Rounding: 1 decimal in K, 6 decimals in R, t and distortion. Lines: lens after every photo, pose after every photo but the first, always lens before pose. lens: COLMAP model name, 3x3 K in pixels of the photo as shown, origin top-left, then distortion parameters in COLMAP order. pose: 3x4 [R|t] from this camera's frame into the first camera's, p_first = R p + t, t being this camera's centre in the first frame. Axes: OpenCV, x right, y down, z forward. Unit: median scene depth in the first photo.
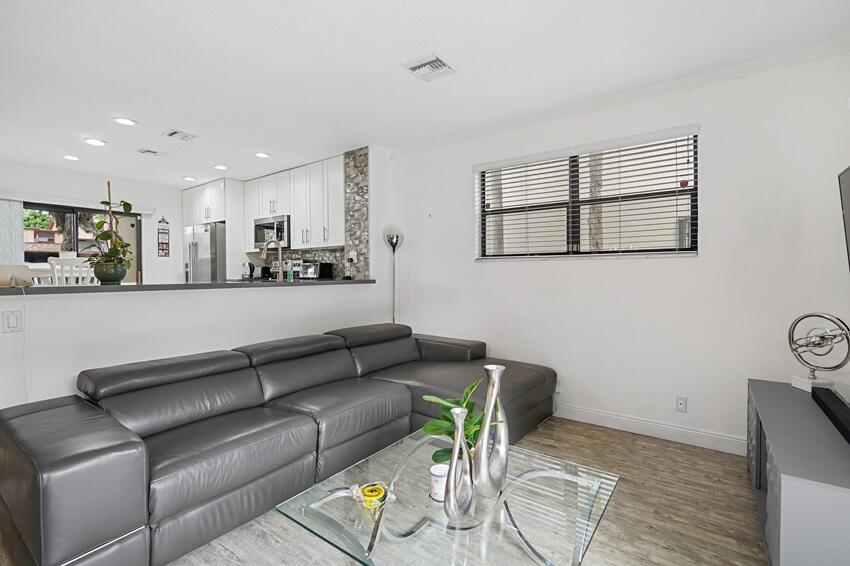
lens RADIAL K [[390.5, 0, 432.6], [0, 390.5, 279.0], [0, 0, 1]] dist [-0.011976, 0.003424]
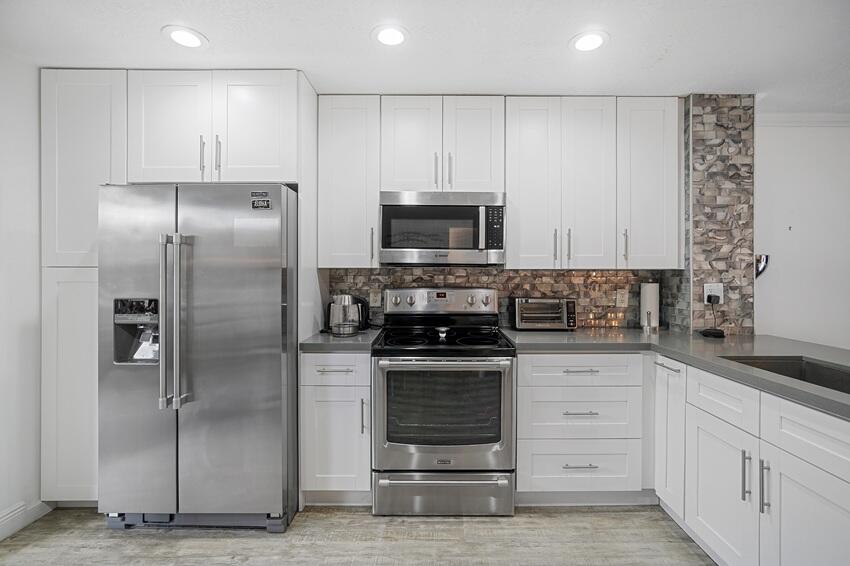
lens RADIAL K [[390.5, 0, 427.9], [0, 390.5, 275.6], [0, 0, 1]] dist [-0.011976, 0.003424]
pose [[0.808798, 0.006525, 0.588050, -0.850242], [0.000501, 0.999930, -0.011784, -0.075568], [-0.588086, 0.009826, 0.808738, 0.816468]]
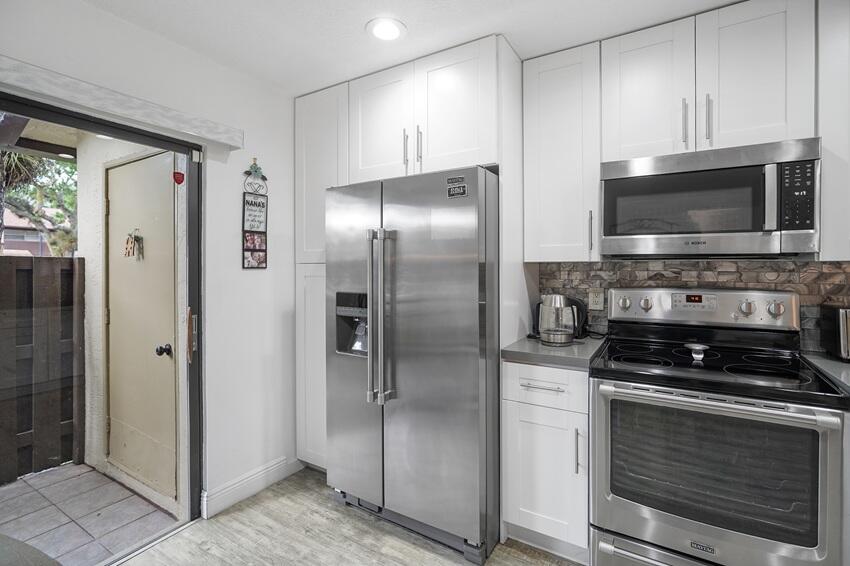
lens RADIAL K [[390.5, 0, 435.6], [0, 390.5, 266.9], [0, 0, 1]] dist [-0.011976, 0.003424]
pose [[0.995328, 0.009022, 0.096131, -0.804306], [-0.007085, 0.999765, -0.020476, -0.076690], [-0.096293, 0.019699, 0.995158, 0.891766]]
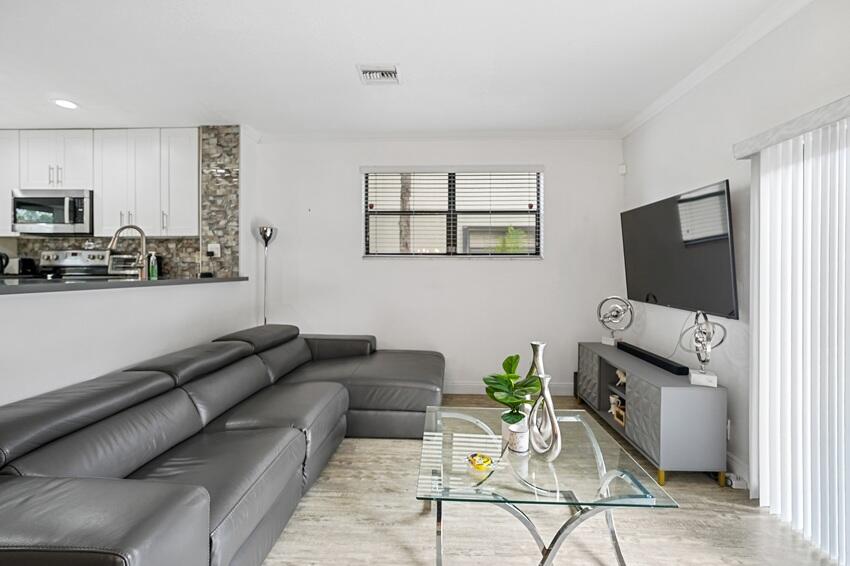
lens RADIAL K [[390.5, 0, 427.9], [0, 390.5, 270.8], [0, 0, 1]] dist [-0.011976, 0.003424]
pose [[0.834701, 0.008086, 0.550644, -0.287171], [0.001053, 0.999867, -0.016279, 0.002843], [-0.550703, 0.014168, 0.834581, 0.036055]]
